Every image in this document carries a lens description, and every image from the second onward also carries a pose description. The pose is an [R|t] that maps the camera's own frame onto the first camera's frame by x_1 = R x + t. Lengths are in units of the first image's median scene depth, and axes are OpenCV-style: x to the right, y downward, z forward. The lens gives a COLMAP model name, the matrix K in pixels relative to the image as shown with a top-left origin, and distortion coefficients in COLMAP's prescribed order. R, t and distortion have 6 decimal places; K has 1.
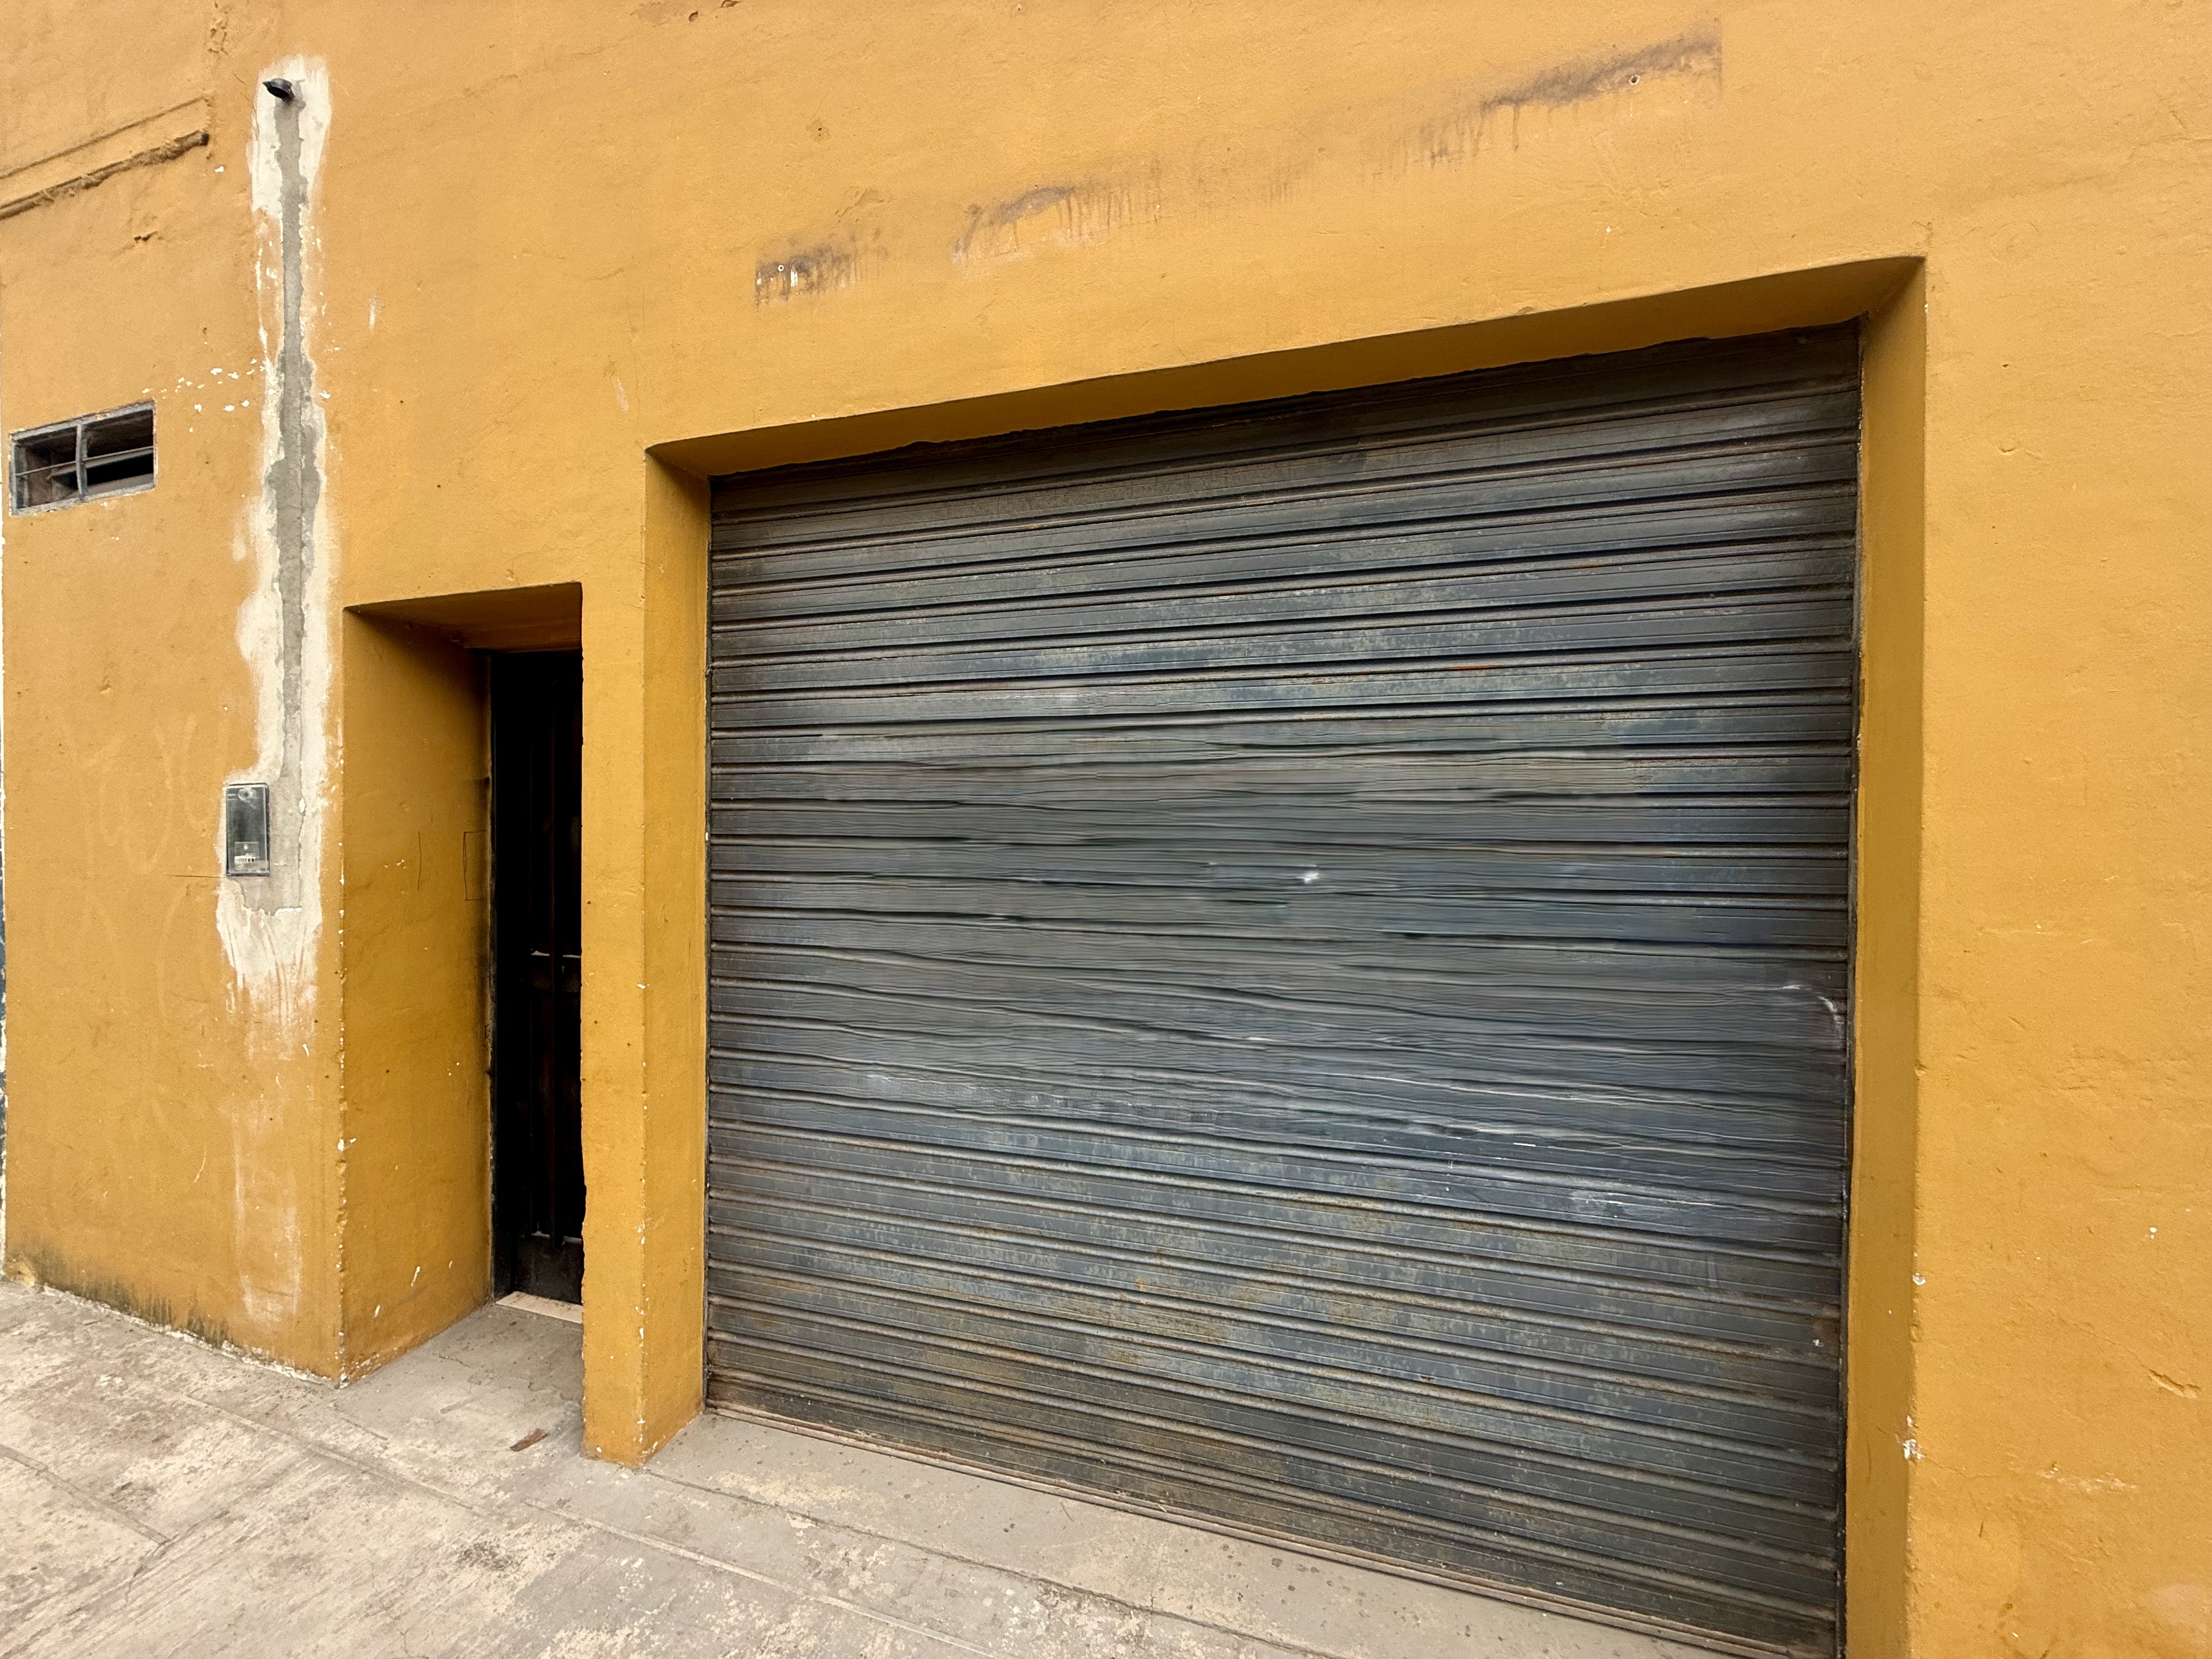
lens RADIAL K [[885.8, 0, 1102.8], [0, 885.8, 832.8], [0, 0, 1]] dist [-0.000805, 0.000275]
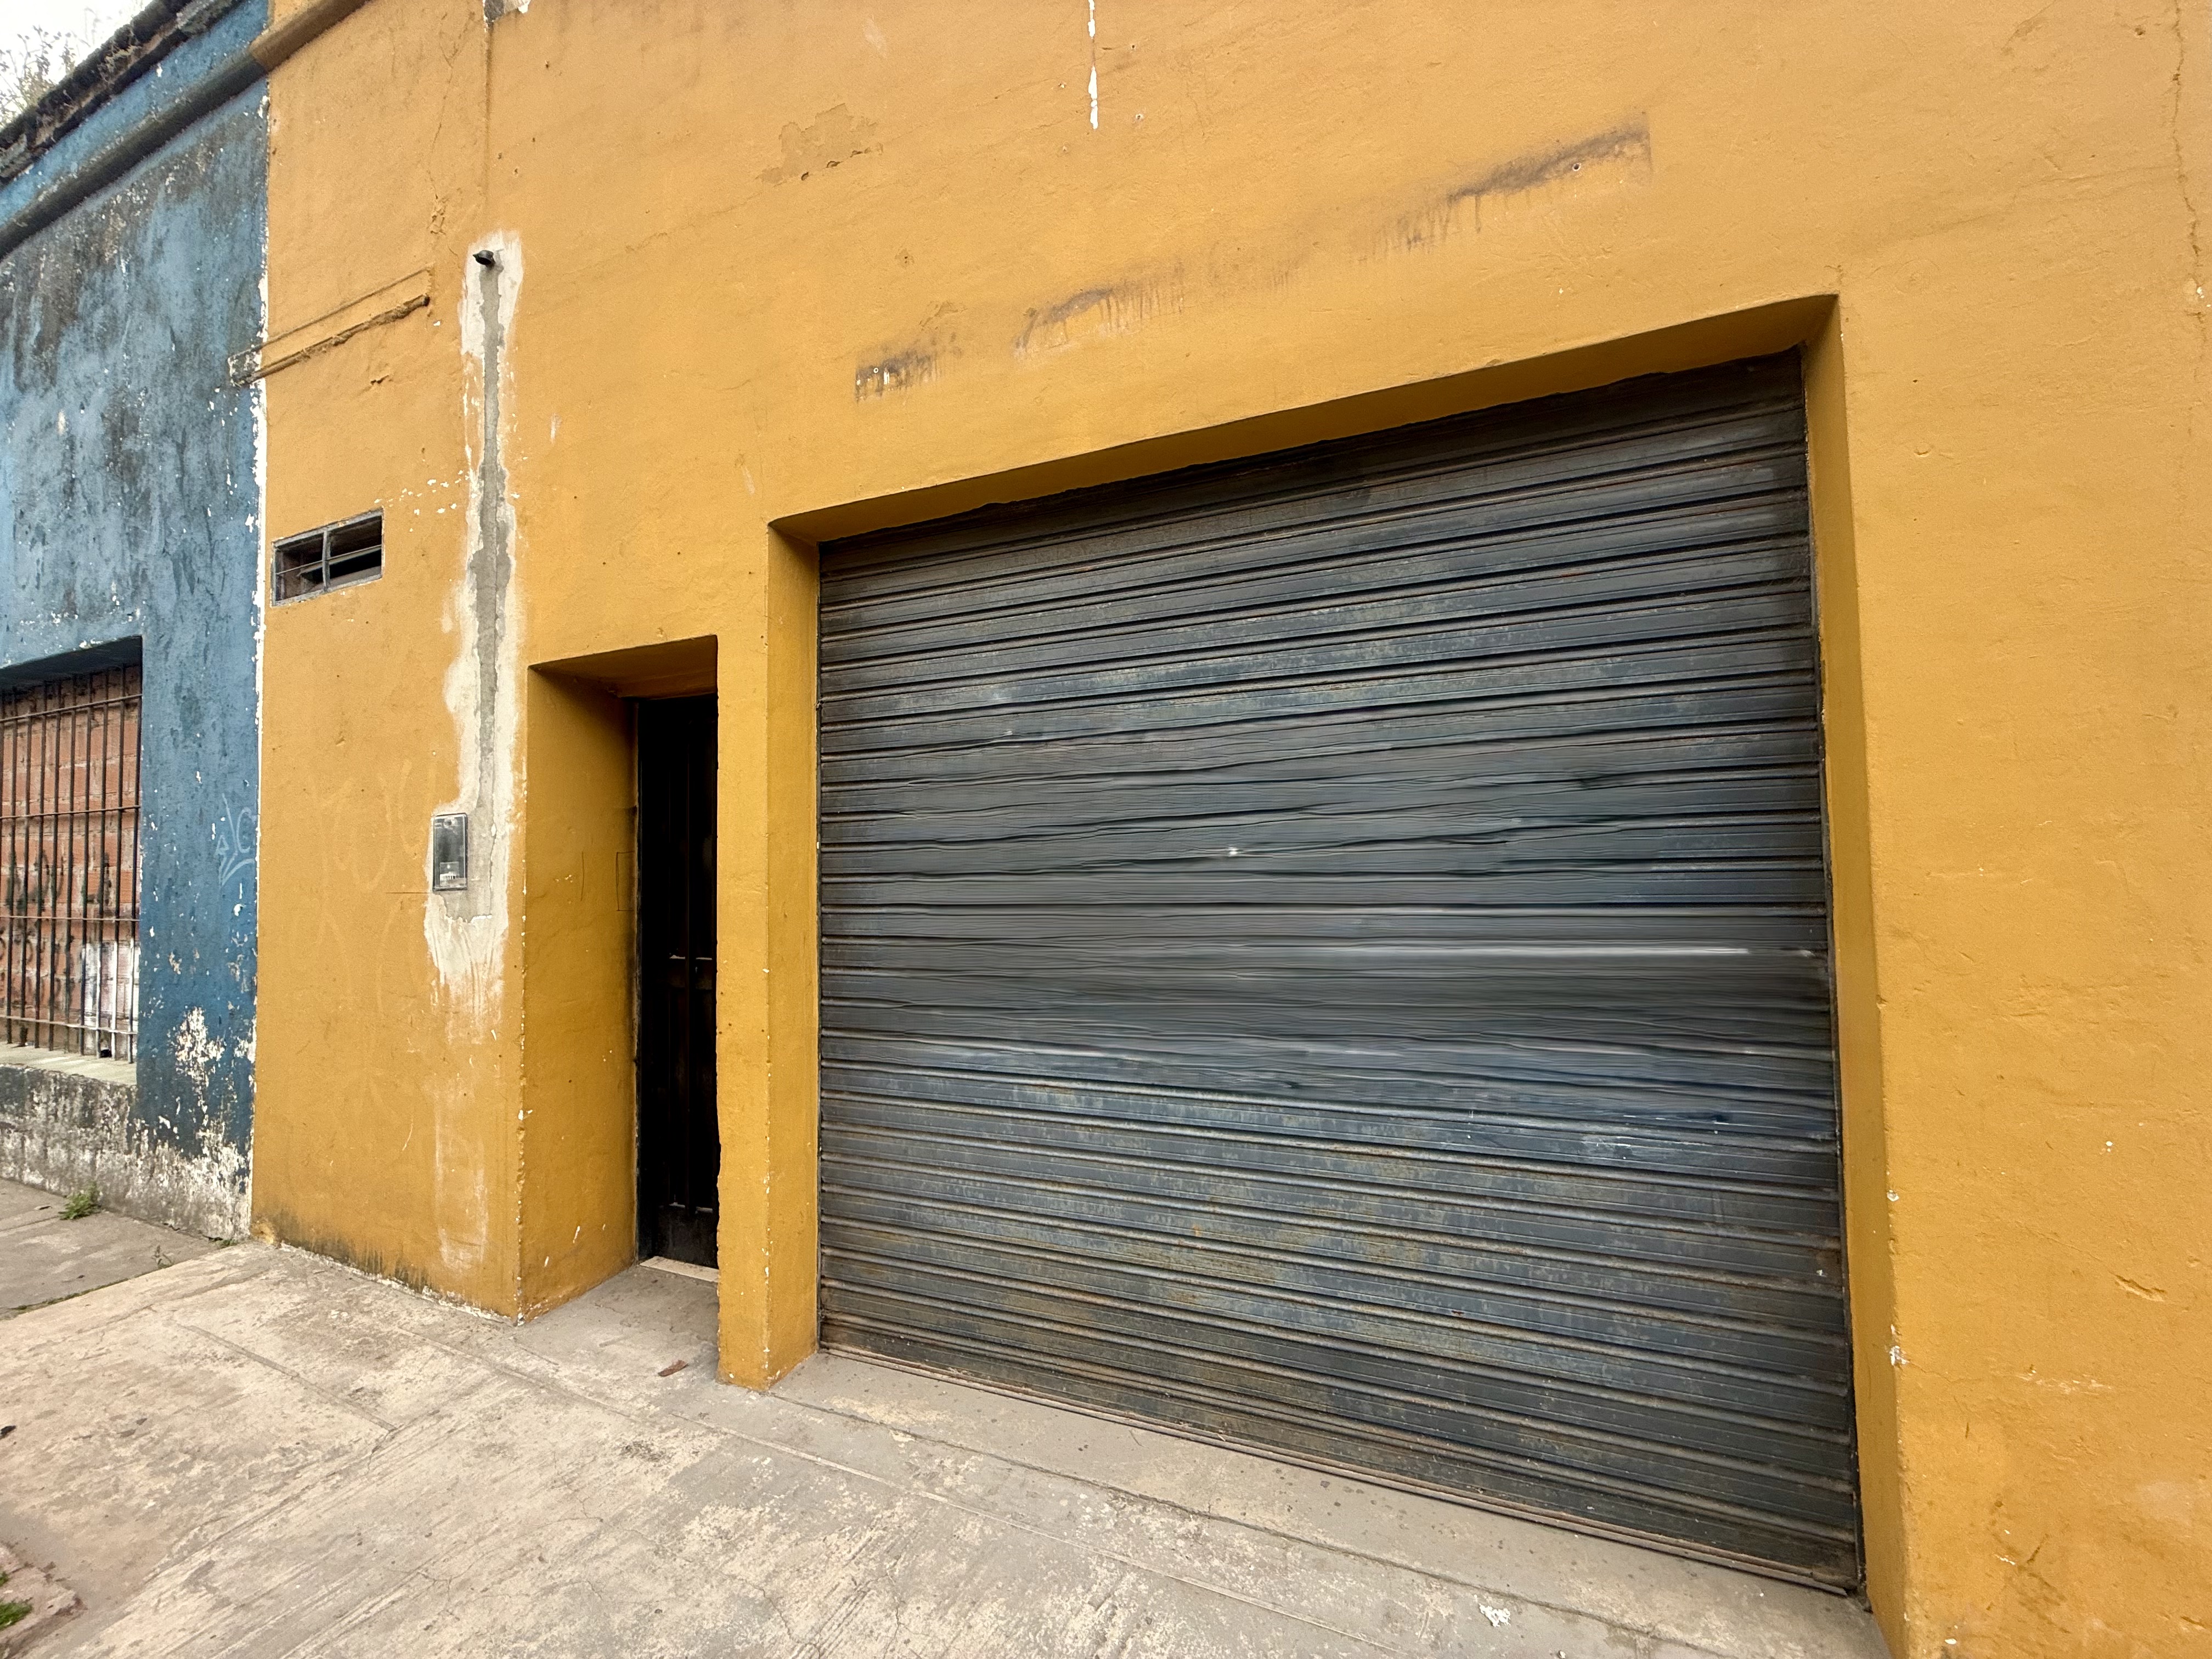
lens RADIAL K [[885.8, 0, 1101.7], [0, 885.8, 831.5], [0, 0, 1]] dist [-0.000805, 0.000275]
pose [[0.994989, -0.026267, -0.096470, 0.047211], [0.021471, 0.998497, -0.050426, 0.064474], [0.097649, 0.048102, 0.994058, -0.153651]]
